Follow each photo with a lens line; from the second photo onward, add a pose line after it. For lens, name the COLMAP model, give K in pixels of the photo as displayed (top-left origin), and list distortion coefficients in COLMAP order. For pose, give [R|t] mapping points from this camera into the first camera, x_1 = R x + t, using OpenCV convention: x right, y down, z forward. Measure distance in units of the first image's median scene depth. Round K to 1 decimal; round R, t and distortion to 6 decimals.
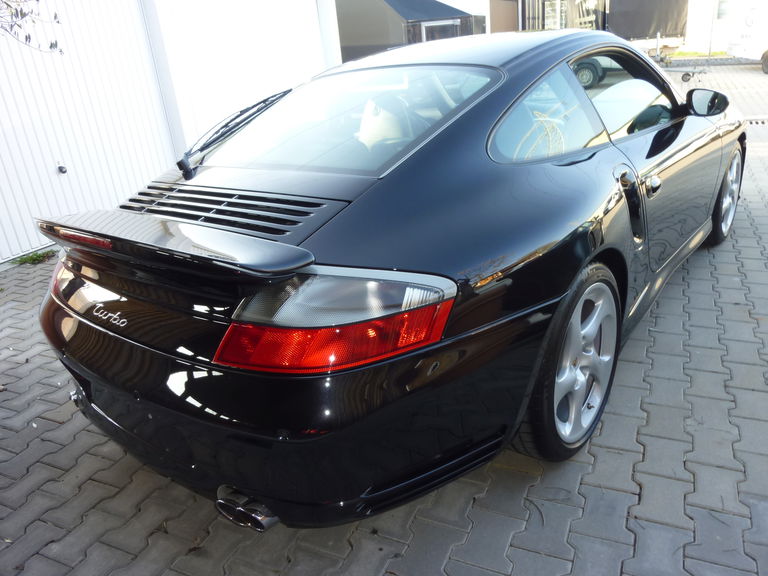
lens RADIAL K [[567.5, 0, 385.1], [0, 567.5, 287.6], [0, 0, 1]] dist [-0.028213, -0.006146]
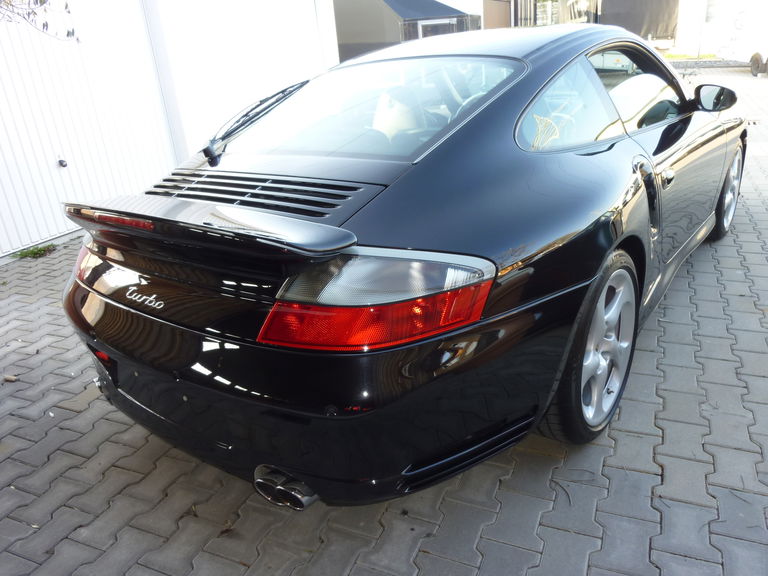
lens RADIAL K [[567.1, 0, 386.1], [0, 567.1, 289.0], [0, 0, 1]] dist [-0.027722, -0.006371]
pose [[0.999778, 0.002115, 0.020962, -0.066004], [-0.002159, 0.999996, 0.002054, 0.024964], [-0.020958, -0.002099, 0.999778, -0.011673]]
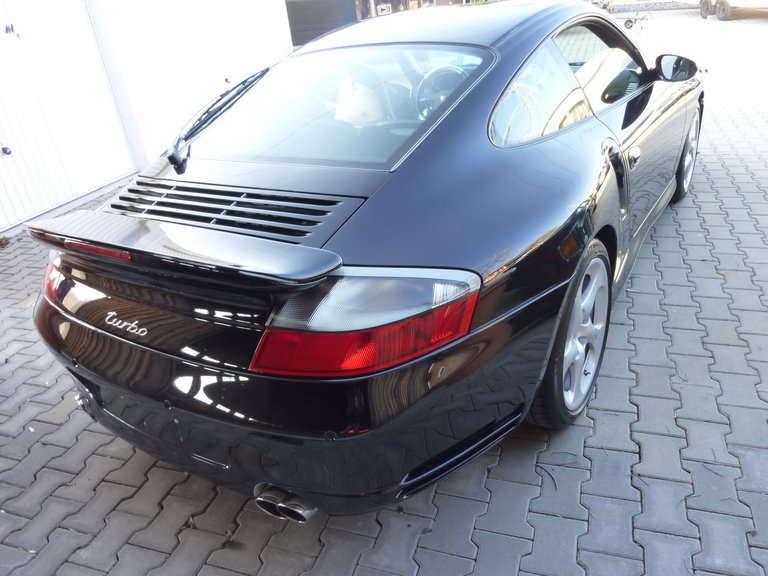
lens RADIAL K [[568.3, 0, 384.0], [0, 568.3, 288.8], [0, 0, 1]] dist [-0.032225, -0.001469]
pose [[0.994836, -0.061515, 0.080725, -0.095699], [0.055003, 0.995232, 0.080548, -0.055813], [-0.085295, -0.075692, 0.993476, -0.011410]]
